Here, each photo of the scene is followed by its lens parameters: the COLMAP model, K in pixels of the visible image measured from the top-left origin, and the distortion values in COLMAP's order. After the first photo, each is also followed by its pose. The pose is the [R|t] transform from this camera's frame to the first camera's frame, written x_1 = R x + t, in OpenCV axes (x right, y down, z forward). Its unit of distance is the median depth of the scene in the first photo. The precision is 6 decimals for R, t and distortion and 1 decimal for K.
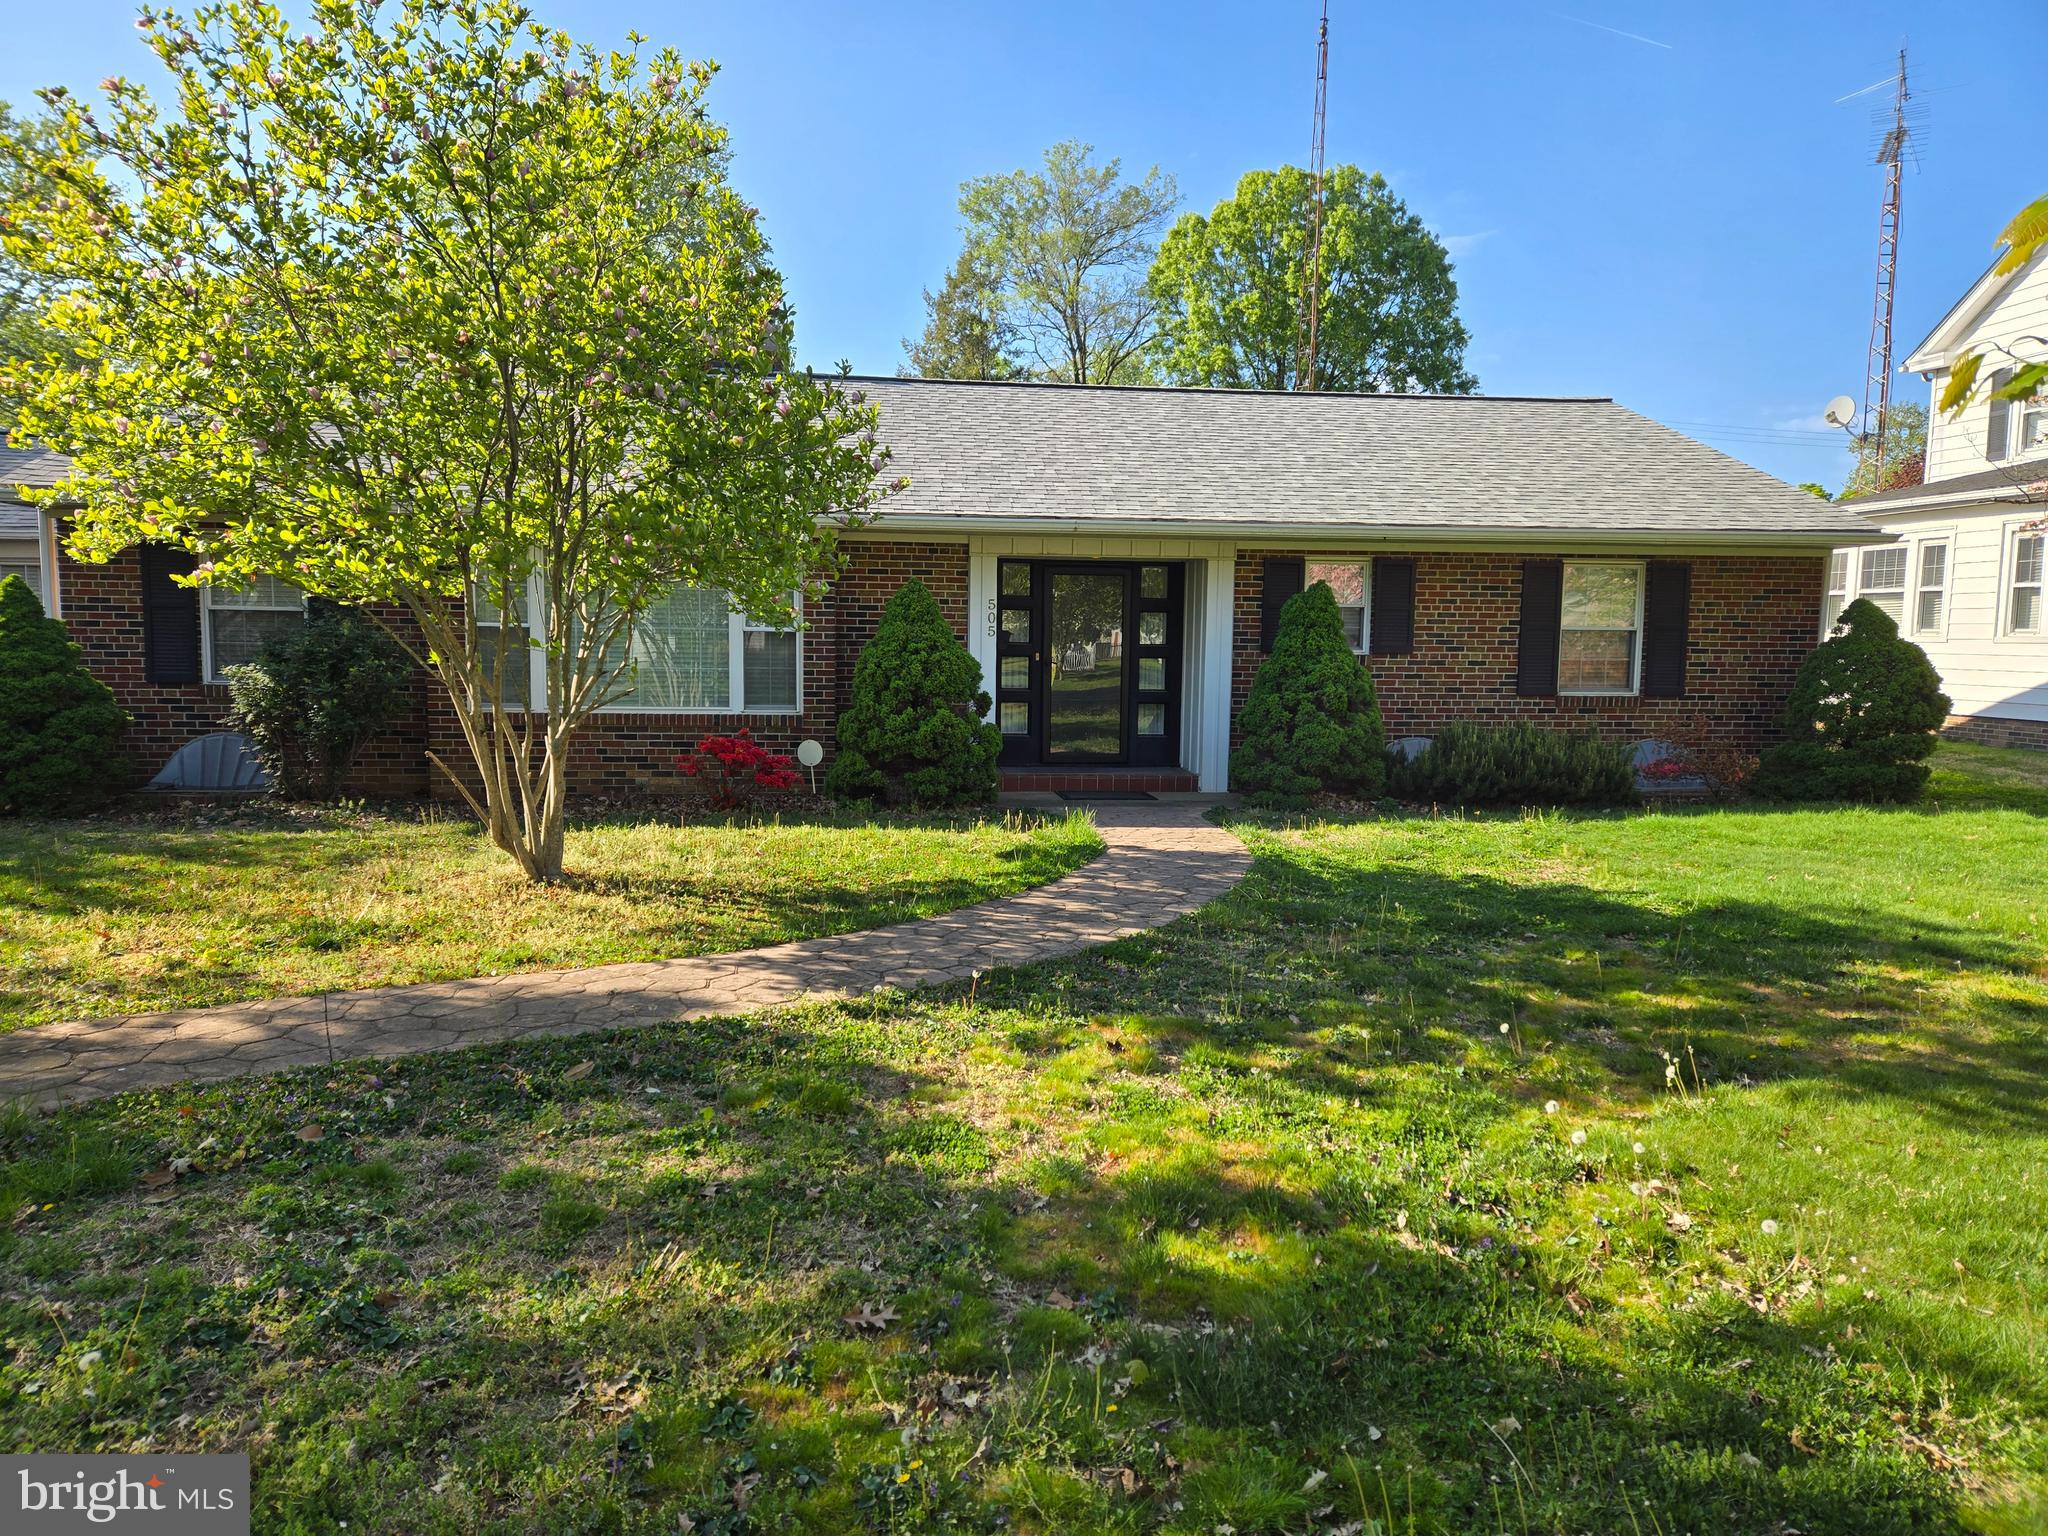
lens RADIAL K [[1378.5, 0, 1016.0], [0, 1378.5, 769.0], [0, 0, 1]] dist [0.047820, -0.014900]
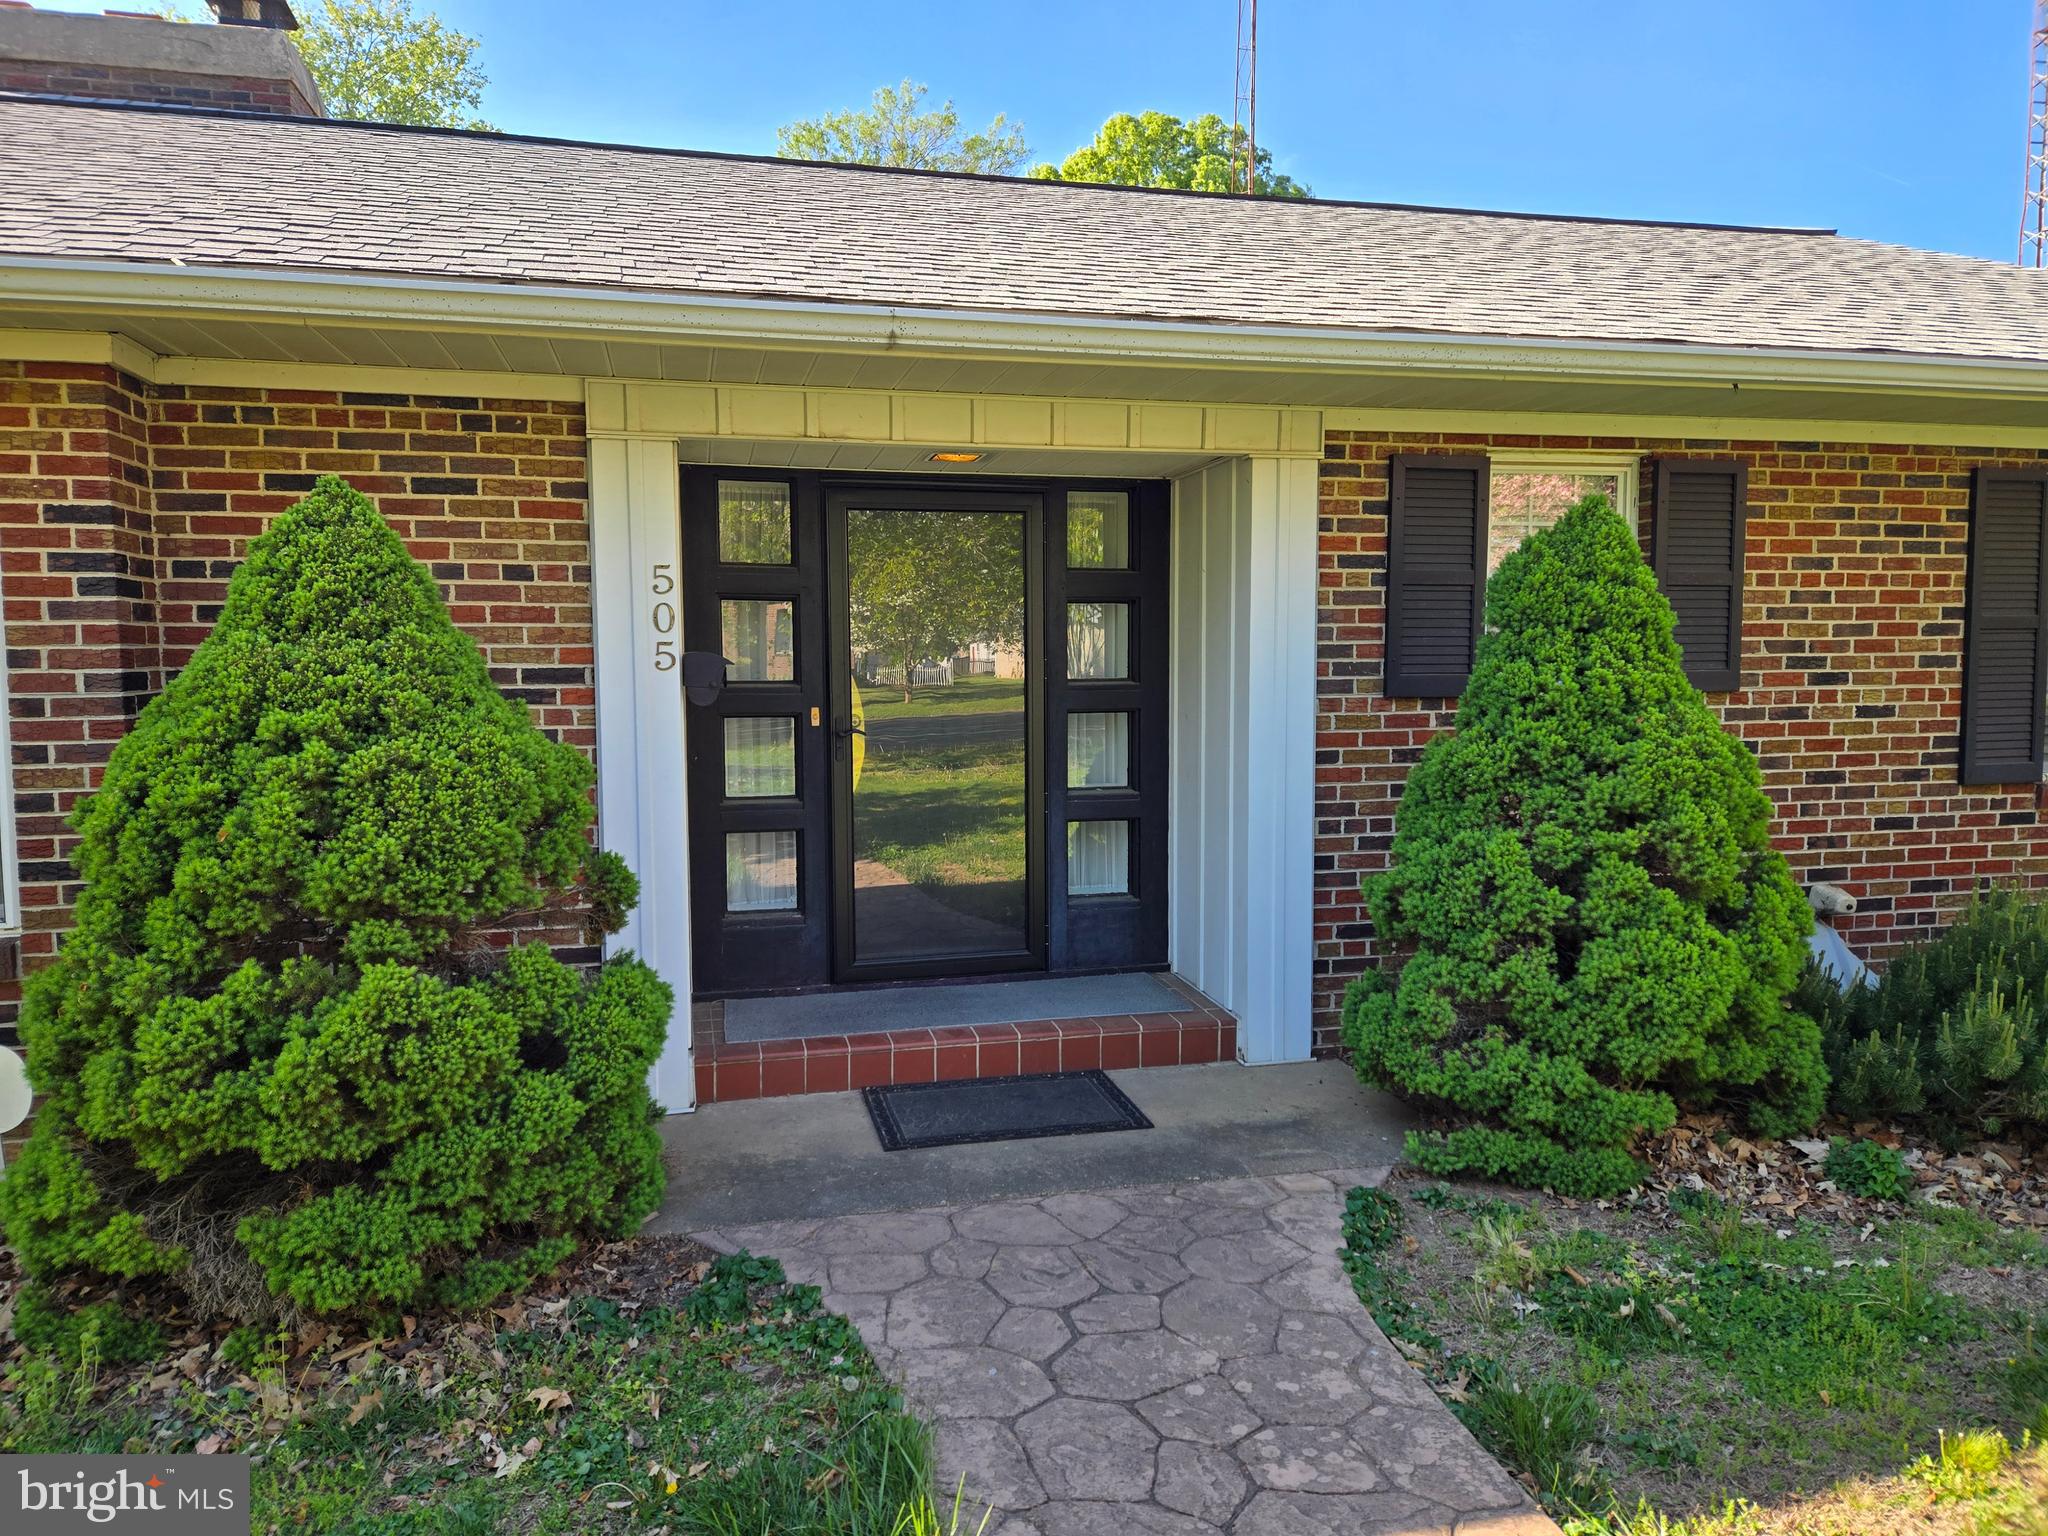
lens RADIAL K [[1378.5, 0, 1028.9], [0, 1378.5, 769.4], [0, 0, 1]] dist [0.047820, -0.014900]
pose [[0.993474, -0.027001, 0.110814, 0.033159], [0.027993, 0.999581, -0.007412, -0.064001], [-0.110568, 0.010466, 0.993813, 0.620713]]
